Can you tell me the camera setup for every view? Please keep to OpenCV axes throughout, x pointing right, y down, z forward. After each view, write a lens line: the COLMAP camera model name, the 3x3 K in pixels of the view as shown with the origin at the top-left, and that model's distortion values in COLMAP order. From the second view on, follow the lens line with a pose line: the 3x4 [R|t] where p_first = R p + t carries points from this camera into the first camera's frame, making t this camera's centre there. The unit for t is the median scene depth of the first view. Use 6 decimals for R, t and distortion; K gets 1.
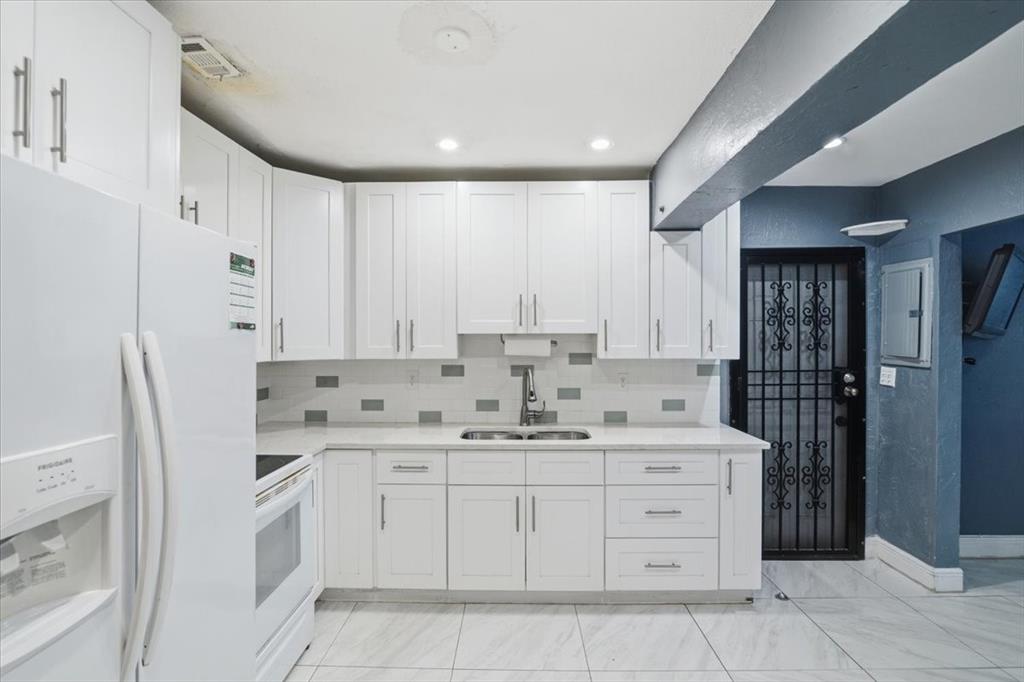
lens RADIAL K [[484.7, 0, 512.0], [0, 484.7, 341.0], [0, 0, 1]] dist [-0.014659, 0.000412]
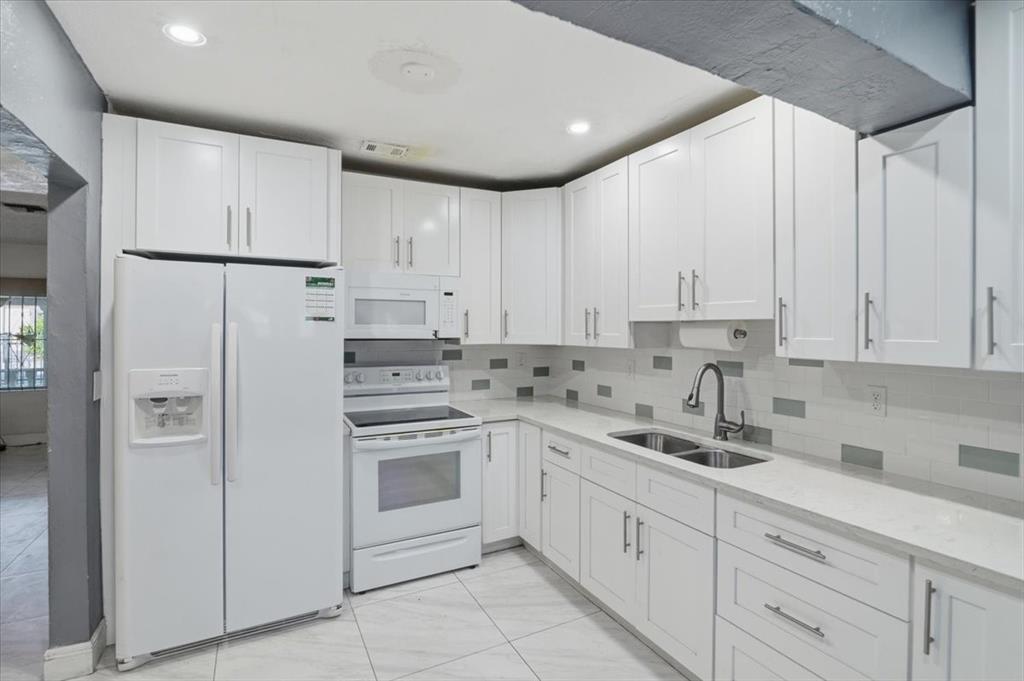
lens RADIAL K [[483.8, 0, 507.2], [0, 483.8, 329.6], [0, 0, 1]] dist [-0.013332, 0.000031]
pose [[0.486992, 0.005716, -0.873388, 0.526928], [-0.005615, 0.999978, 0.003414, -0.001402], [0.873388, 0.003242, 0.487014, 0.323746]]
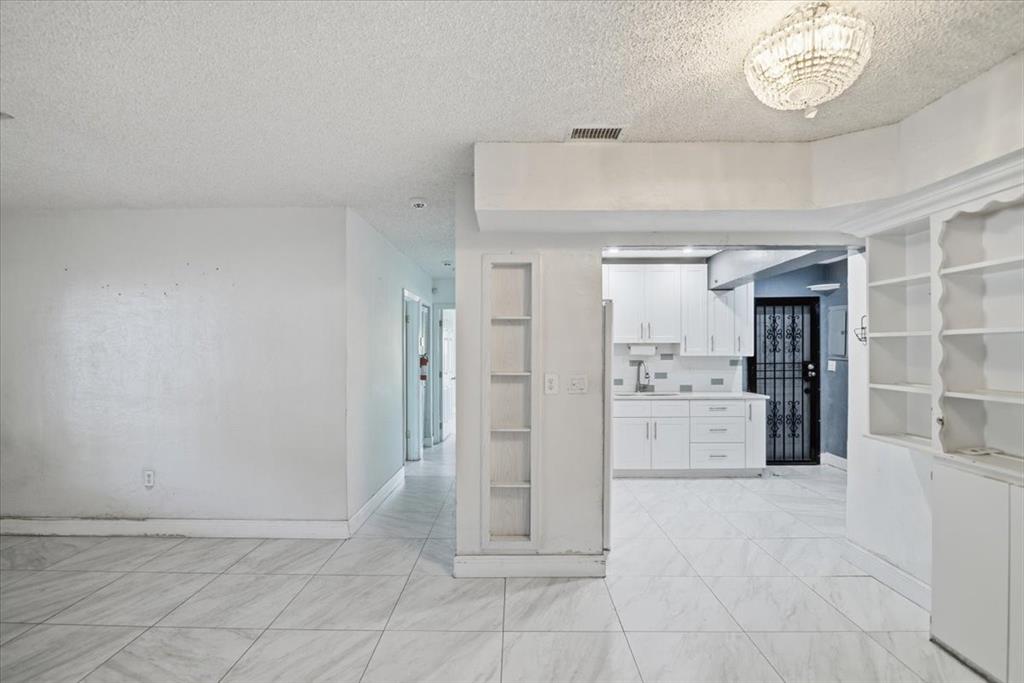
lens RADIAL K [[491.9, 0, 506.4], [0, 491.9, 348.7], [0, 0, 1]] dist [-0.016391, 0.000340]
pose [[0.999944, -0.000026, 0.010542, -0.496871], [0.000080, 0.999987, -0.005121, 0.015812], [-0.010541, 0.005122, 0.999931, -0.876882]]
